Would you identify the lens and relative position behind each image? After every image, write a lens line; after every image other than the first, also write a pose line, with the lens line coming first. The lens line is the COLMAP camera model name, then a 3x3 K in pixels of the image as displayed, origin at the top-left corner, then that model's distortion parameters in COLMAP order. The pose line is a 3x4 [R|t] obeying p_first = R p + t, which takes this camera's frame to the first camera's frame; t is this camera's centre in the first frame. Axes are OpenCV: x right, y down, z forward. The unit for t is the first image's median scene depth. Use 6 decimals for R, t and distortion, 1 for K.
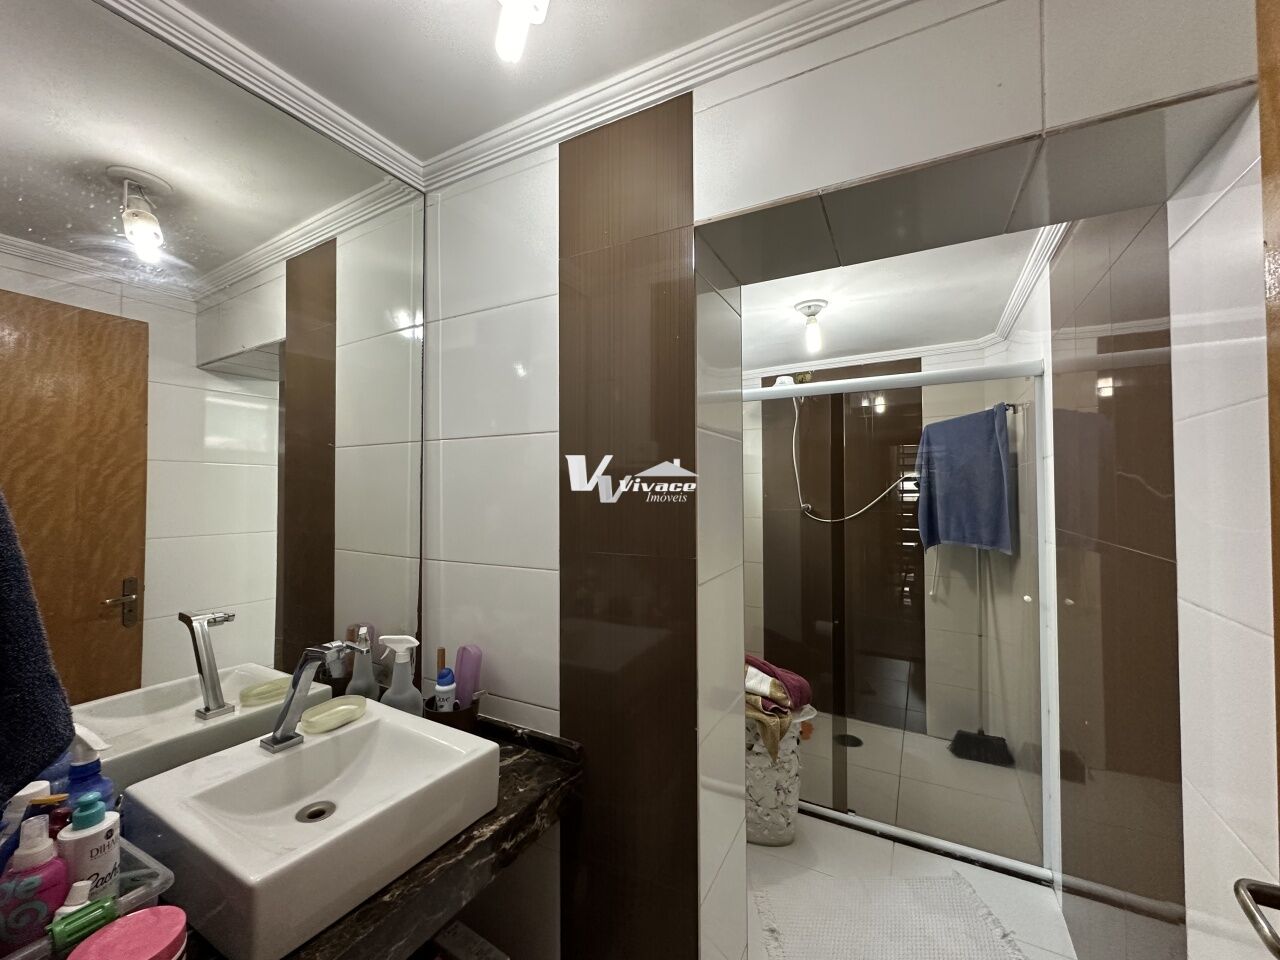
lens RADIAL K [[513.6, 0, 640.0], [0, 513.6, 480.0], [0, 0, 1]] dist [-0.002700, 0.000437]
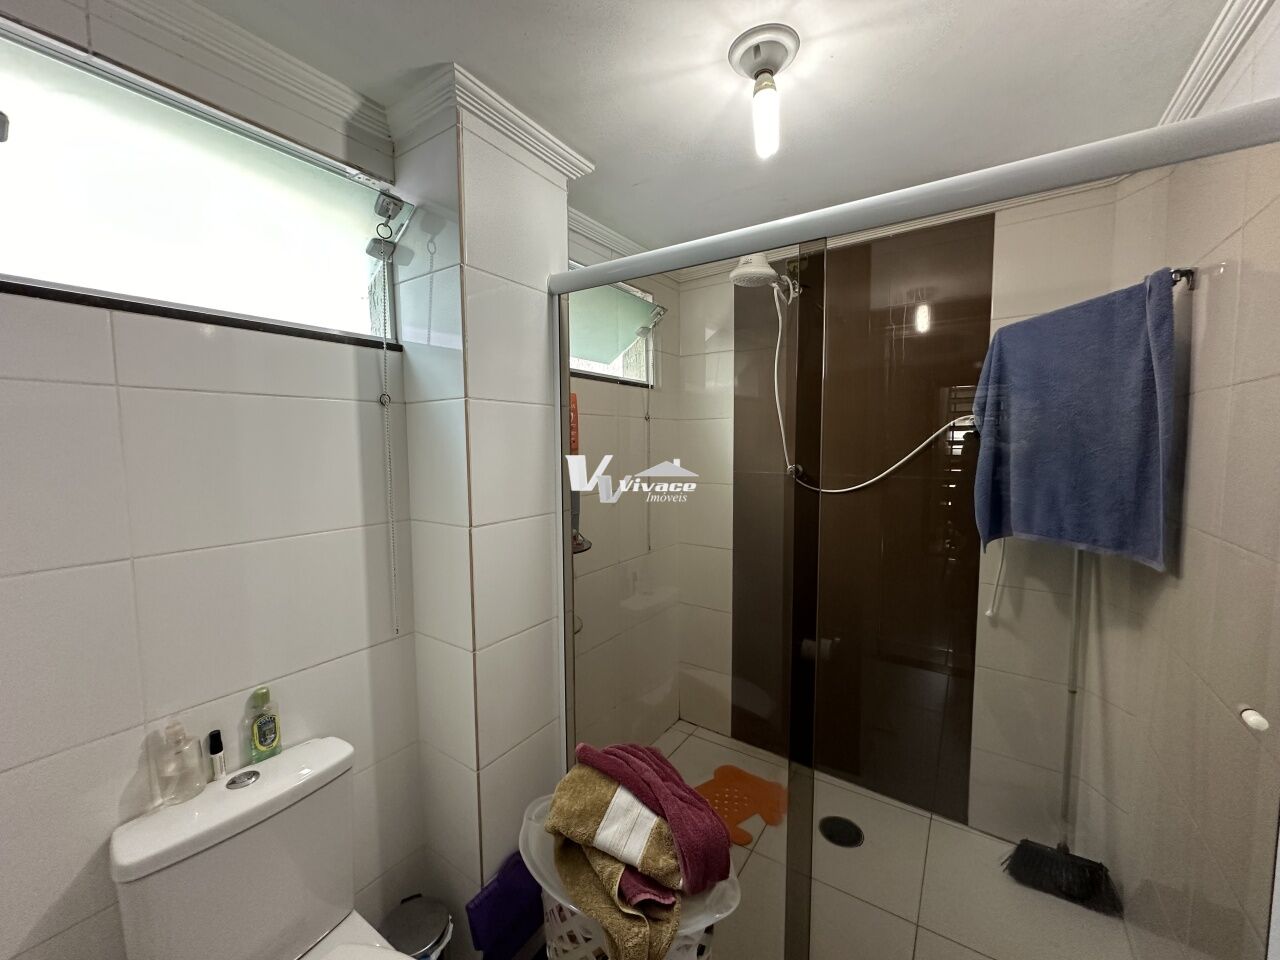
lens RADIAL K [[513.6, 0, 640.0], [0, 513.6, 480.0], [0, 0, 1]] dist [-0.002700, 0.000437]
pose [[0.997275, 0.002924, -0.073720, 0.215867], [0.004108, 0.995464, 0.095050, 0.004369], [0.073663, -0.095094, 0.992739, 0.412569]]
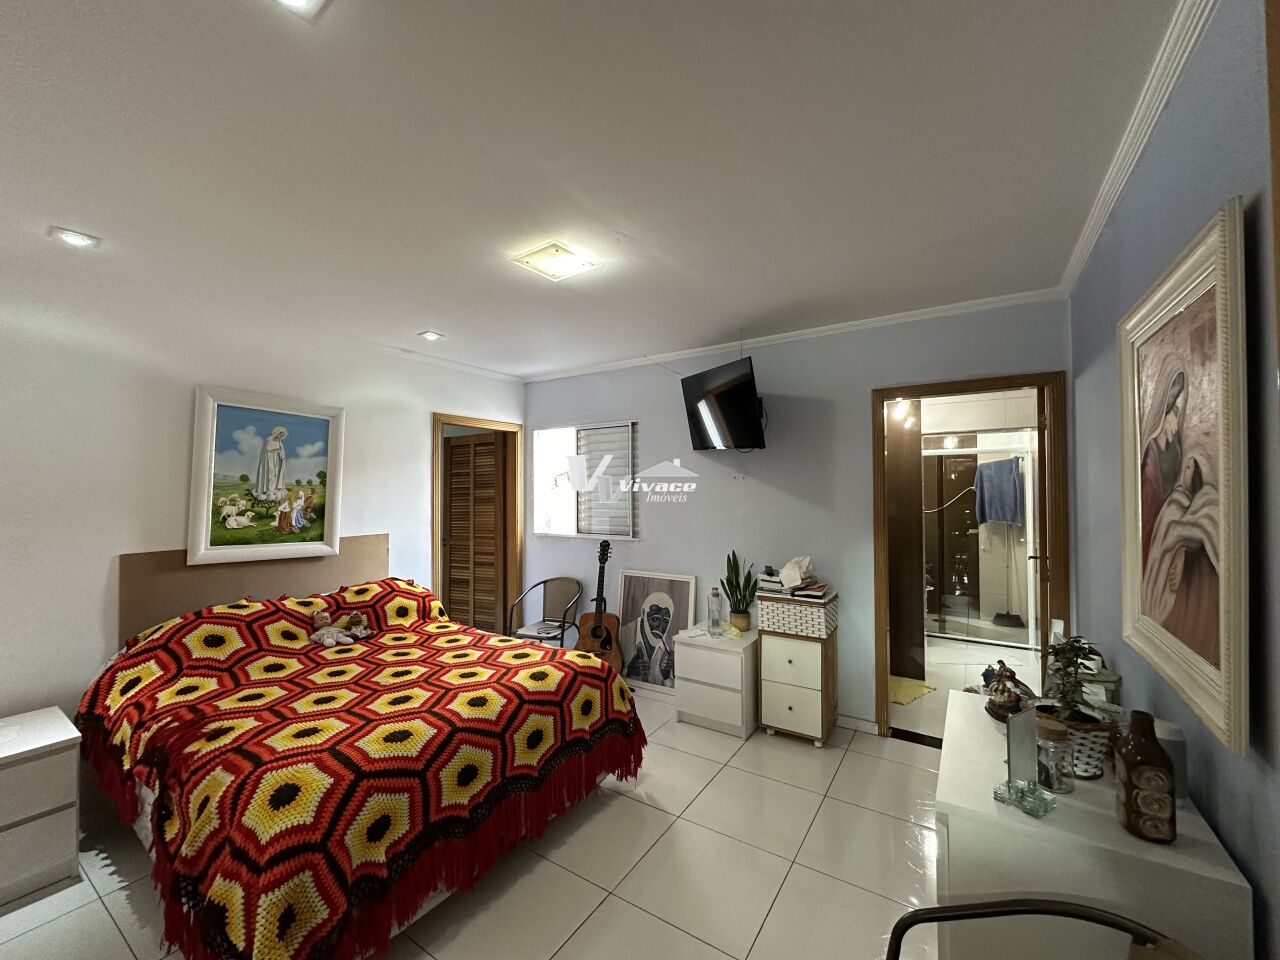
lens RADIAL K [[513.6, 0, 640.0], [0, 513.6, 480.0], [0, 0, 1]] dist [-0.002700, 0.000437]
pose [[0.997540, -0.002772, -0.070045, -0.664840], [0.002724, 0.999996, -0.000772, -0.045839], [0.070046, 0.000579, 0.997544, -1.160613]]
